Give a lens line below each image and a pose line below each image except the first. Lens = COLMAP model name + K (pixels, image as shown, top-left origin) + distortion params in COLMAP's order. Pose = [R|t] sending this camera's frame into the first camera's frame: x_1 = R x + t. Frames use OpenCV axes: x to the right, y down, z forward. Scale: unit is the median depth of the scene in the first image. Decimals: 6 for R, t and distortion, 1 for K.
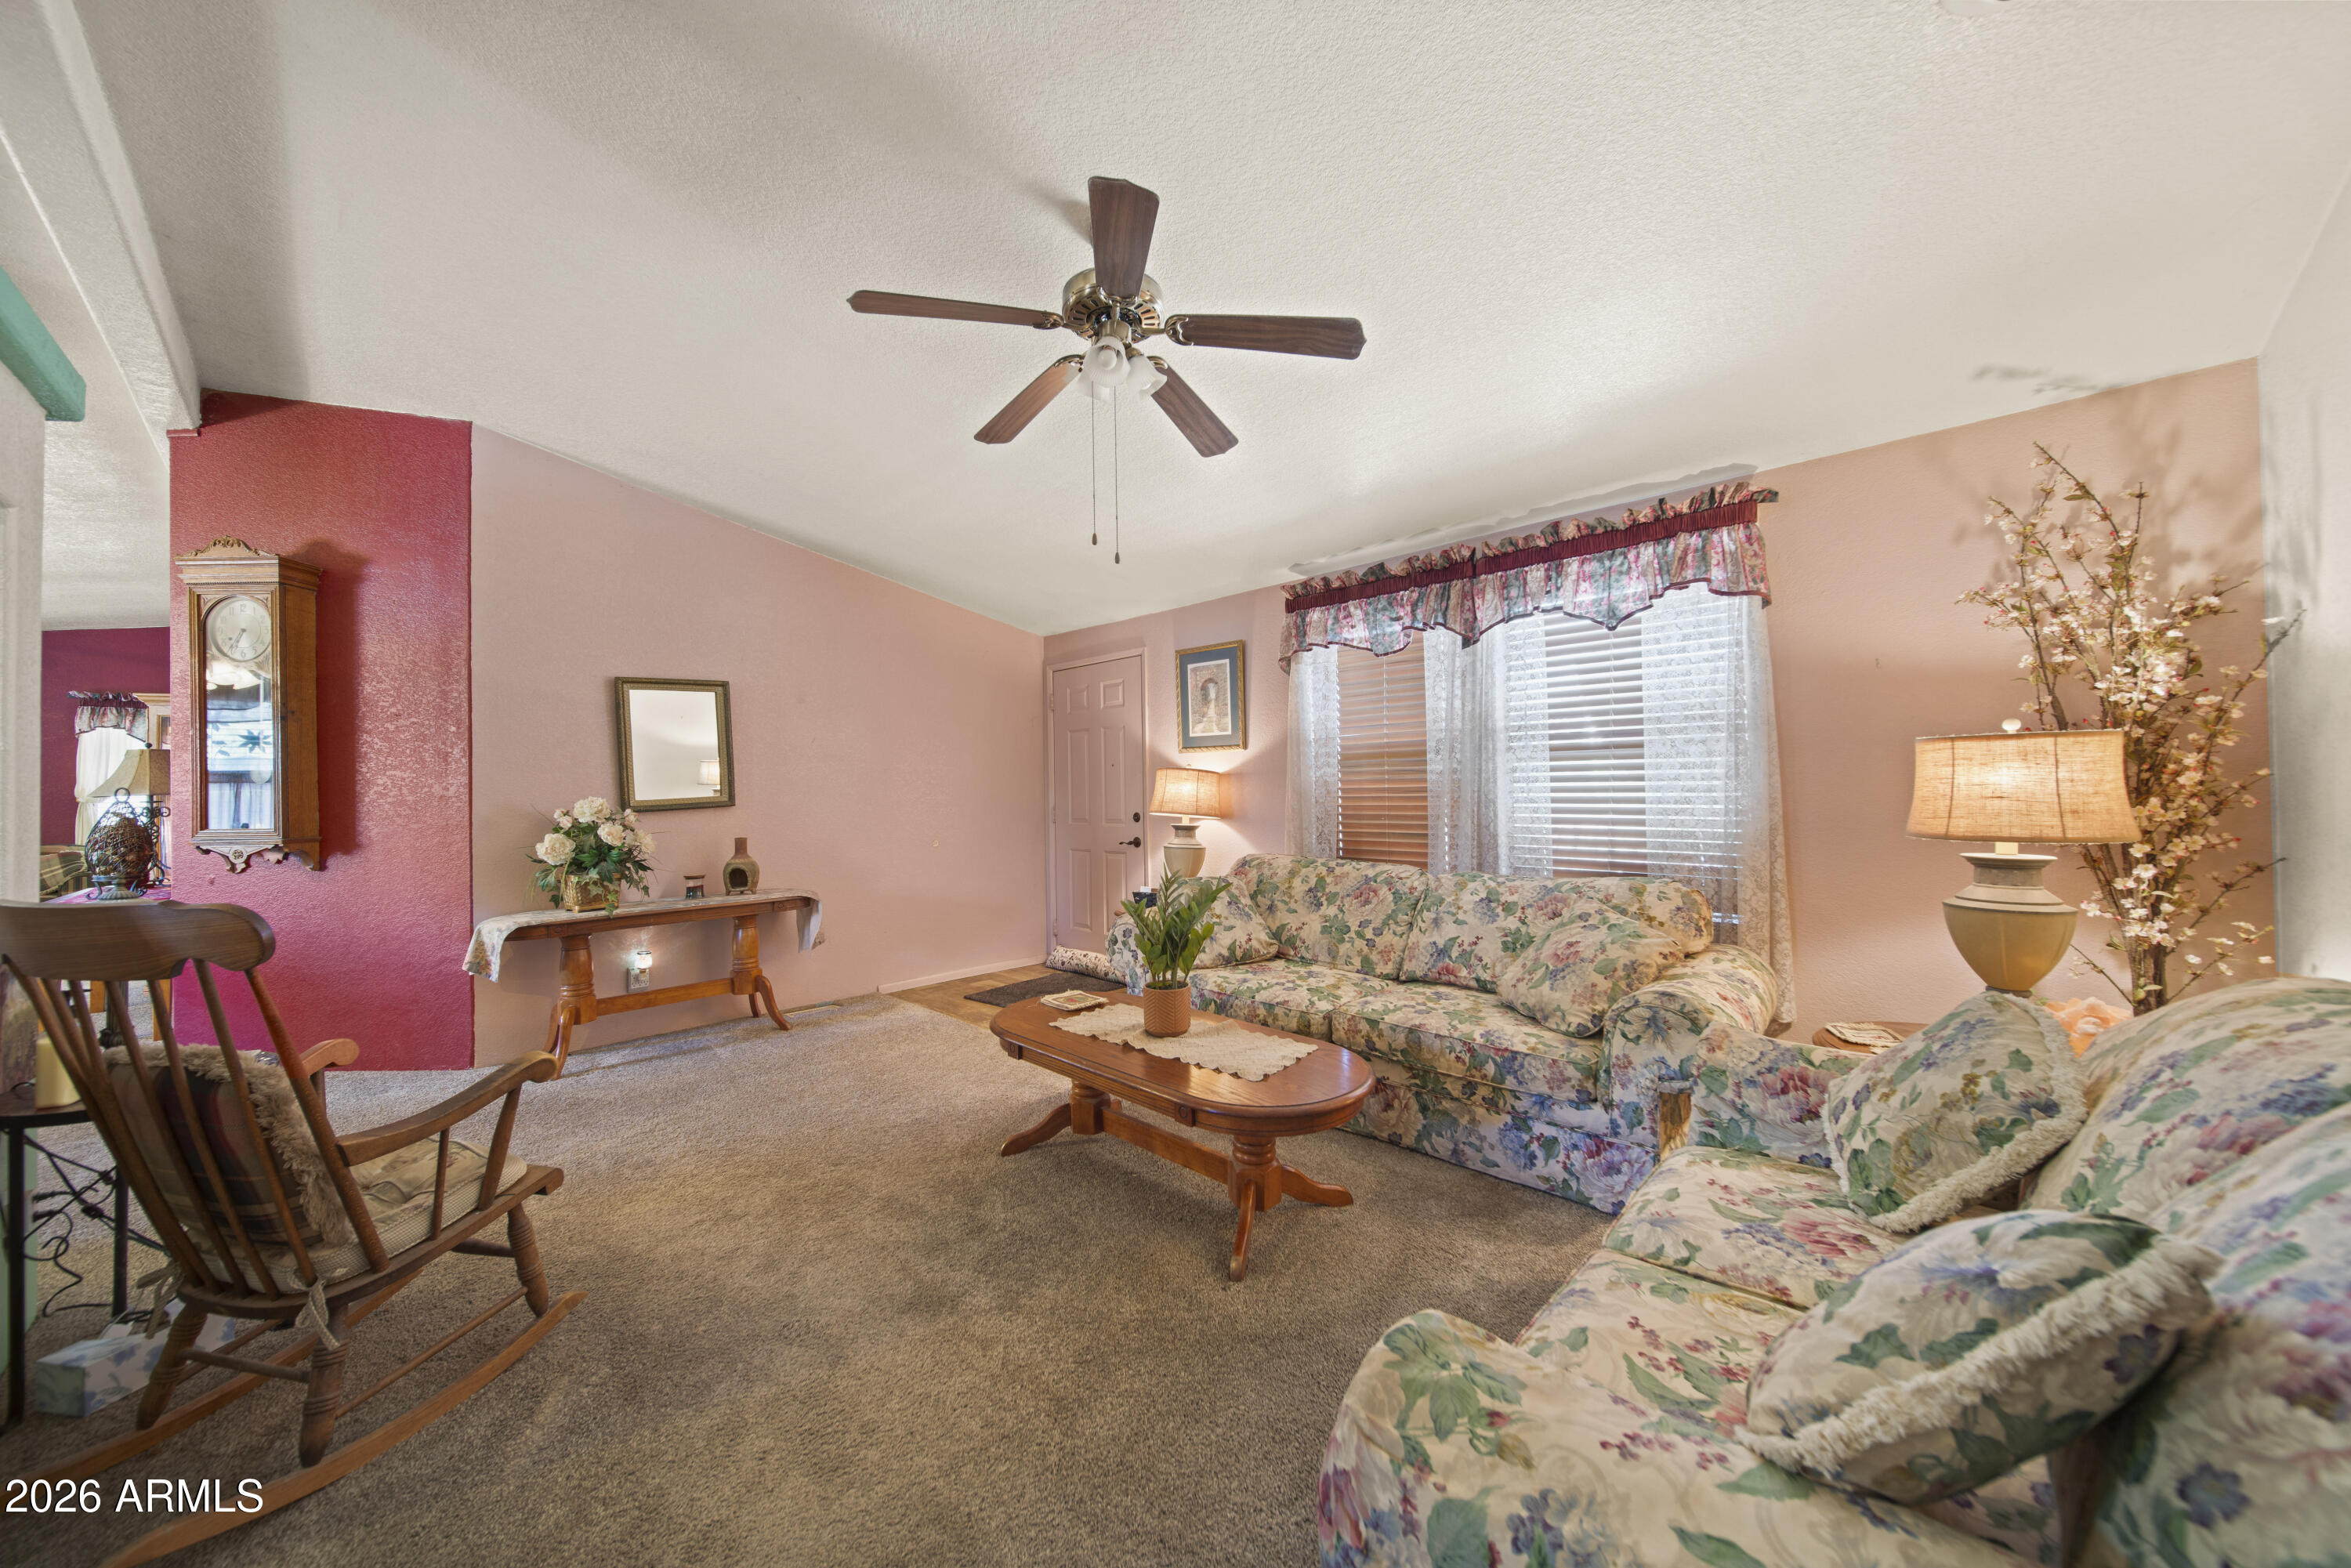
lens RADIAL K [[821.9, 0, 1186.6], [0, 821.9, 790.6], [0, 0, 1]] dist [-0.004791, -0.000141]
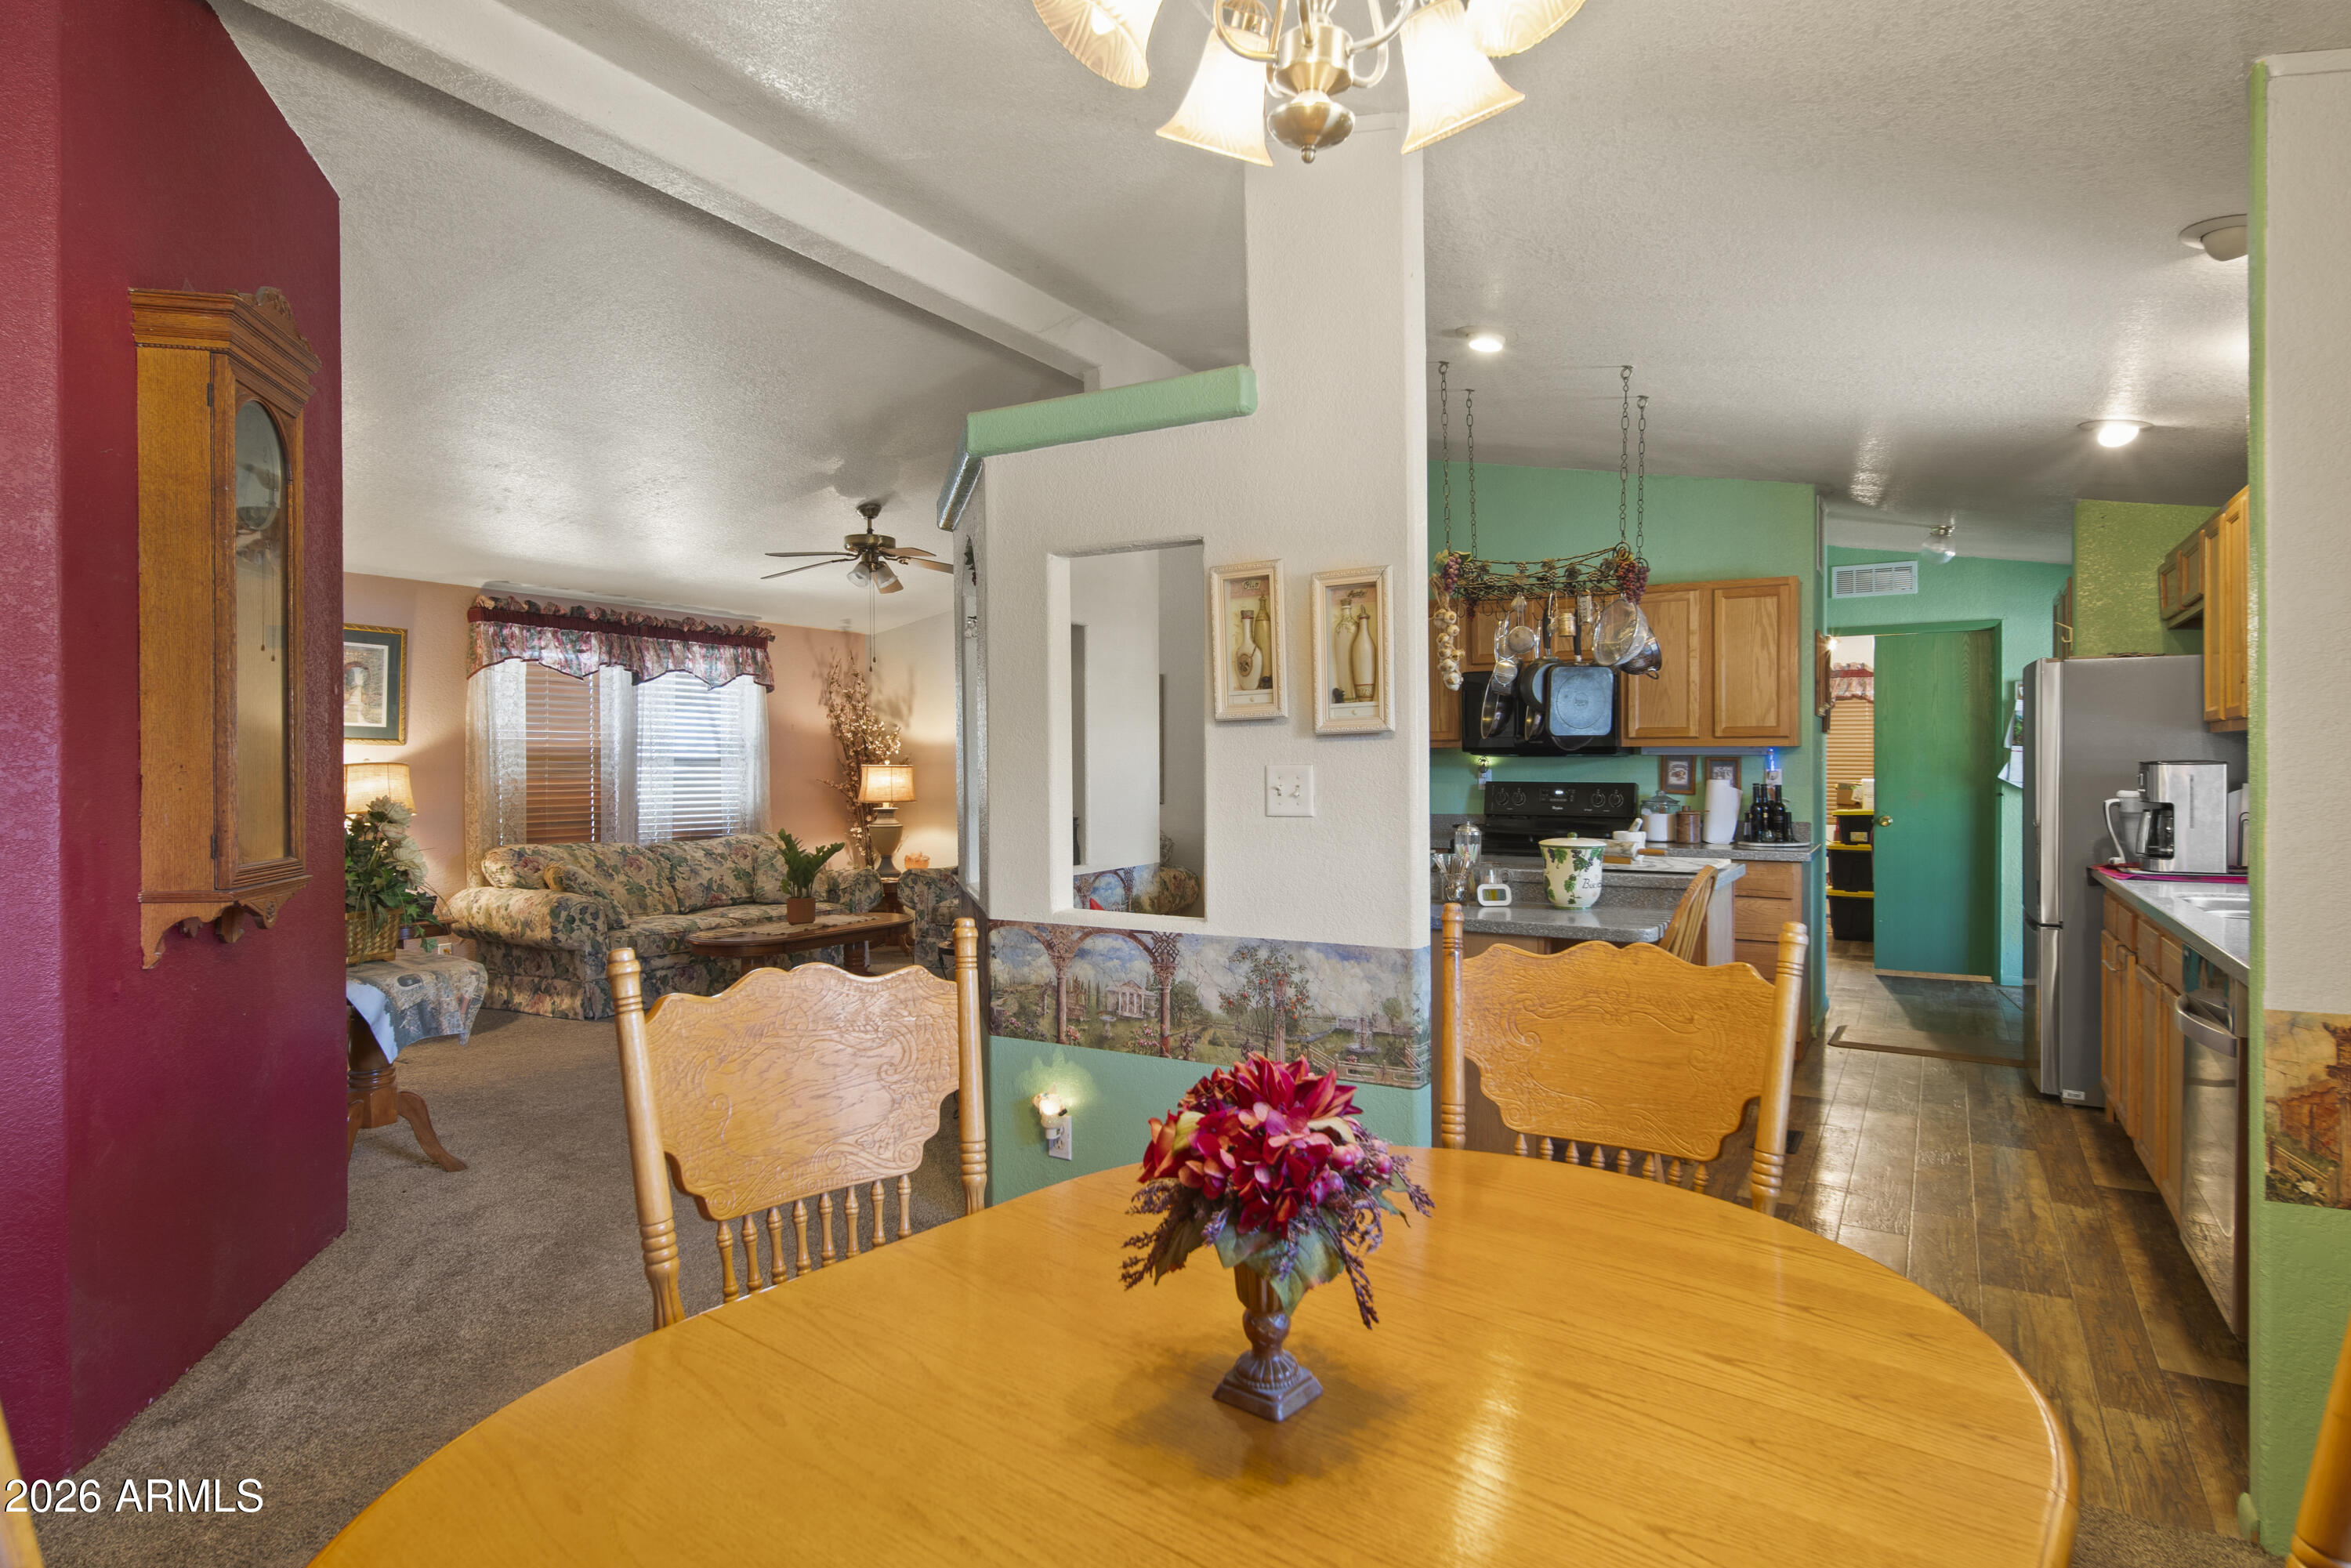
lens RADIAL K [[1273.4, 0, 1176.6], [0, 1273.4, 777.7], [0, 0, 1]] dist [-0.004204, 0.002249]
pose [[-0.235923, 0.007738, 0.971741, -1.888206], [0.008374, 0.999947, -0.005929, 0.005377], [-0.971736, 0.006738, -0.235976, 0.580465]]
